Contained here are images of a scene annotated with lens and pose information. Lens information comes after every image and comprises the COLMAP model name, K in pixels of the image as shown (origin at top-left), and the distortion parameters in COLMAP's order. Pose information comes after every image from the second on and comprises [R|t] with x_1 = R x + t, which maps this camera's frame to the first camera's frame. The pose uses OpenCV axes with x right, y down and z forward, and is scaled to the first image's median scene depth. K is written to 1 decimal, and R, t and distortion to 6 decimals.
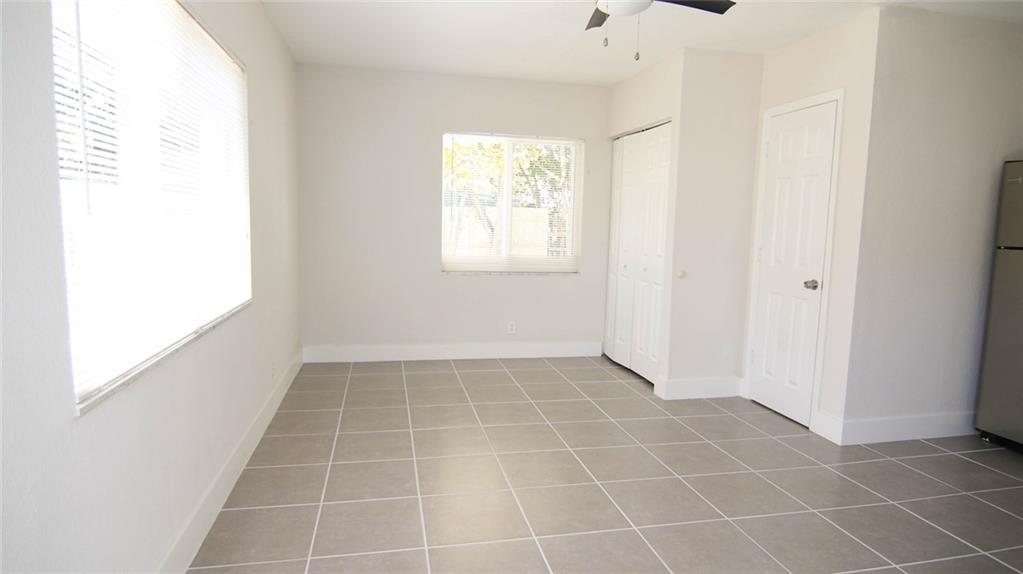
lens RADIAL K [[574.5, 0, 504.9], [0, 574.5, 287.3], [0, 0, 1]] dist [-0.007696, -0.001801]
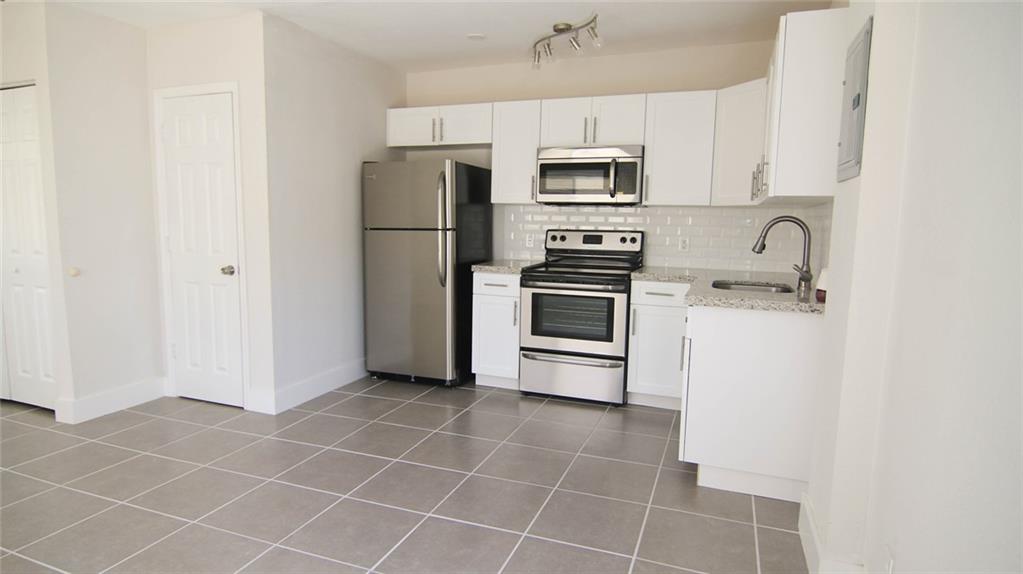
lens RADIAL K [[574.5, 0, 504.9], [0, 574.5, 287.3], [0, 0, 1]] dist [-0.007696, -0.001801]
pose [[0.554000, -0.112617, 0.824864, -0.043357], [0.093633, 0.992950, 0.072679, -0.003123], [-0.827234, 0.036970, 0.560639, 0.015847]]
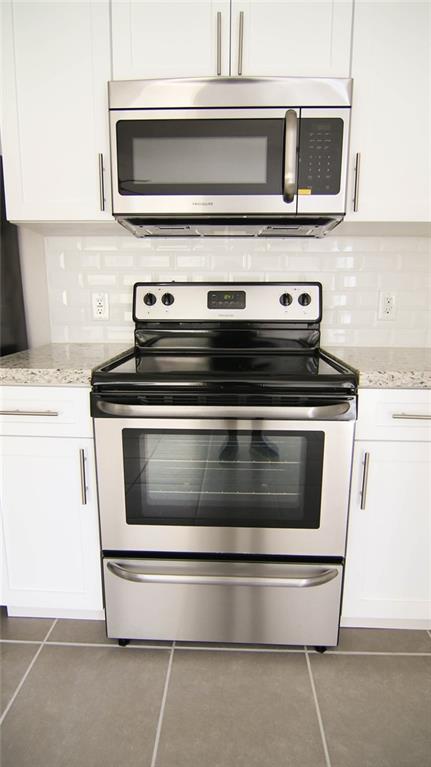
lens RADIAL K [[430.7, 0, 215.5], [0, 430.7, 383.5], [0, 0, 1]] dist [-0.007696, -0.001801]
pose [[0.254347, -0.216454, 0.942579, 0.880902], [0.115744, 0.974439, 0.192538, 0.000013], [-0.960162, 0.060126, 0.272899, 0.604764]]
